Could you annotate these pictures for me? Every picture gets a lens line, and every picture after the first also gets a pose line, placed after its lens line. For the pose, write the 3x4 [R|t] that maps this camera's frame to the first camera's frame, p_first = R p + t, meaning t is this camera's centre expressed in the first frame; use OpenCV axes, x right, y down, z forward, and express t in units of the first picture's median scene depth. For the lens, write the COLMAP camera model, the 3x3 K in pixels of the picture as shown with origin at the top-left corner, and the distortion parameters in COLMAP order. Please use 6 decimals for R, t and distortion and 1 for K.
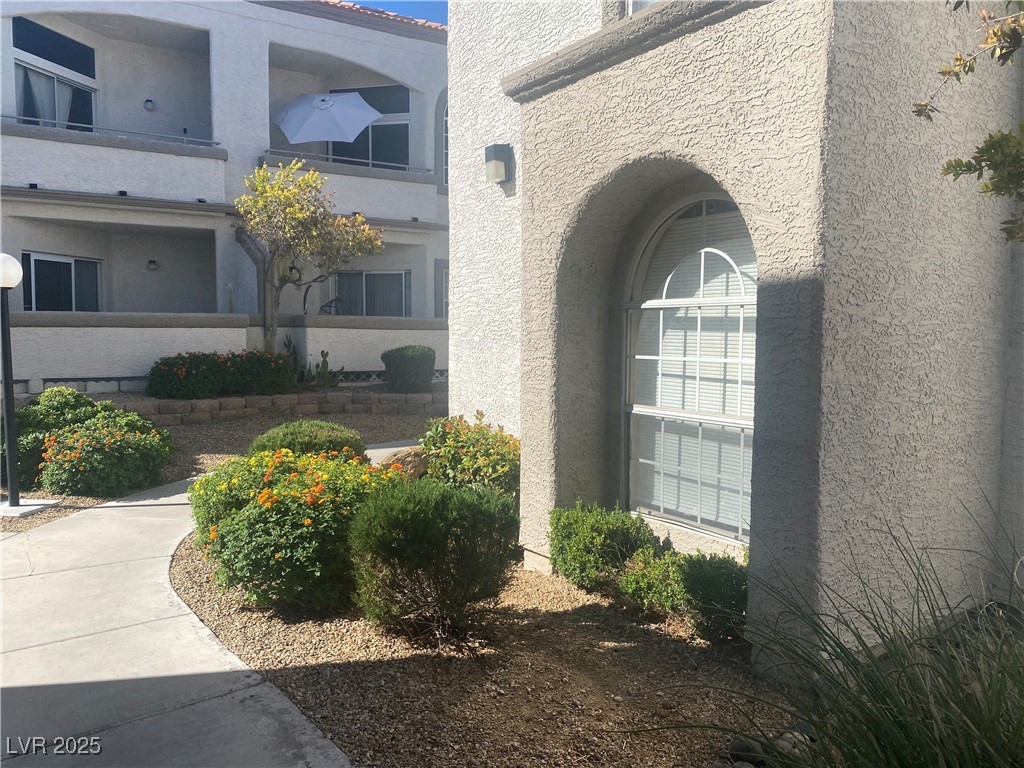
lens RADIAL K [[775.4, 0, 507.3], [0, 775.4, 381.5], [0, 0, 1]] dist [0.045656, -0.063306]
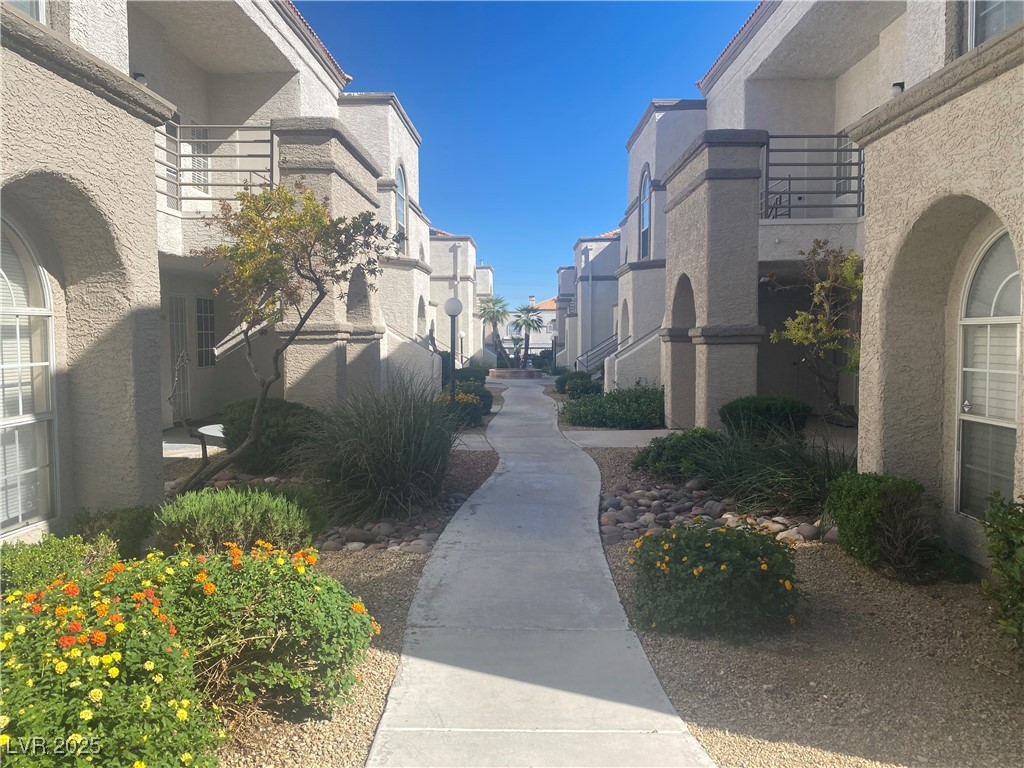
lens RADIAL K [[775.4, 0, 500.1], [0, 775.4, 376.6], [0, 0, 1]] dist [0.045656, -0.063306]
pose [[-0.797223, -0.039470, 0.602393, -0.896775], [0.036073, 0.992963, 0.112801, -0.108805], [-0.602606, 0.111658, -0.790189, 1.434798]]
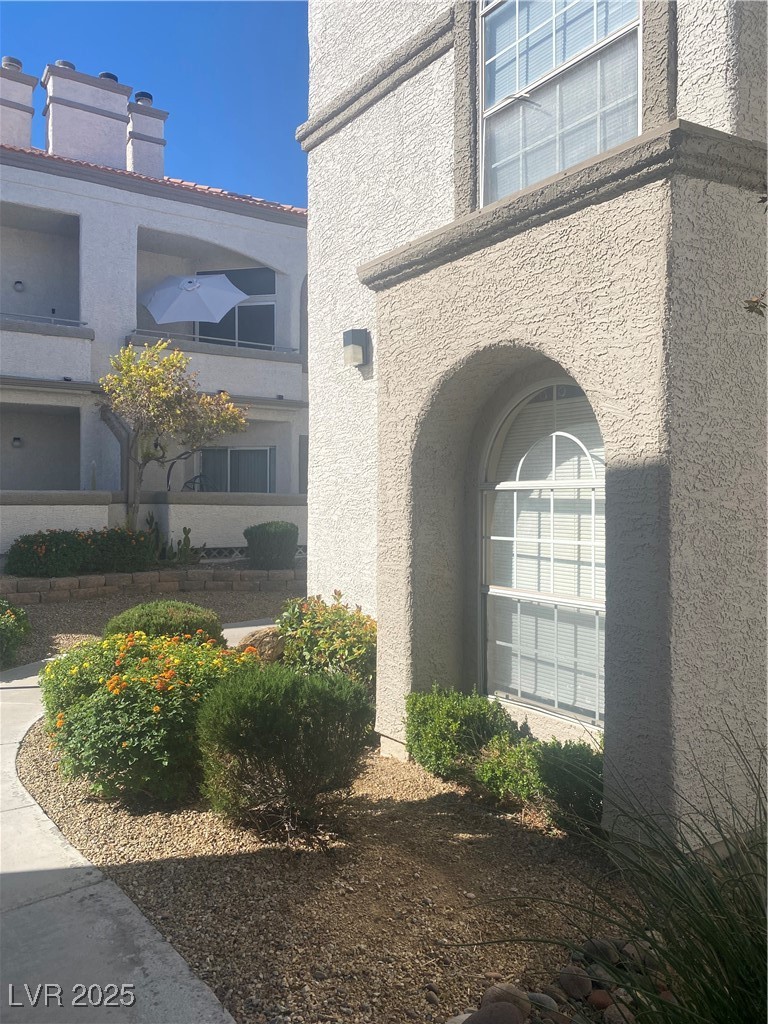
lens RADIAL K [[775.4, 0, 383.0], [0, 775.4, 500.0], [0, 0, 1]] dist [0.045656, -0.063306]
pose [[0.999944, -0.000912, 0.010575, 0.017642], [0.001655, 0.997515, -0.070432, -0.011818], [-0.010484, 0.070445, 0.997461, -0.001152]]
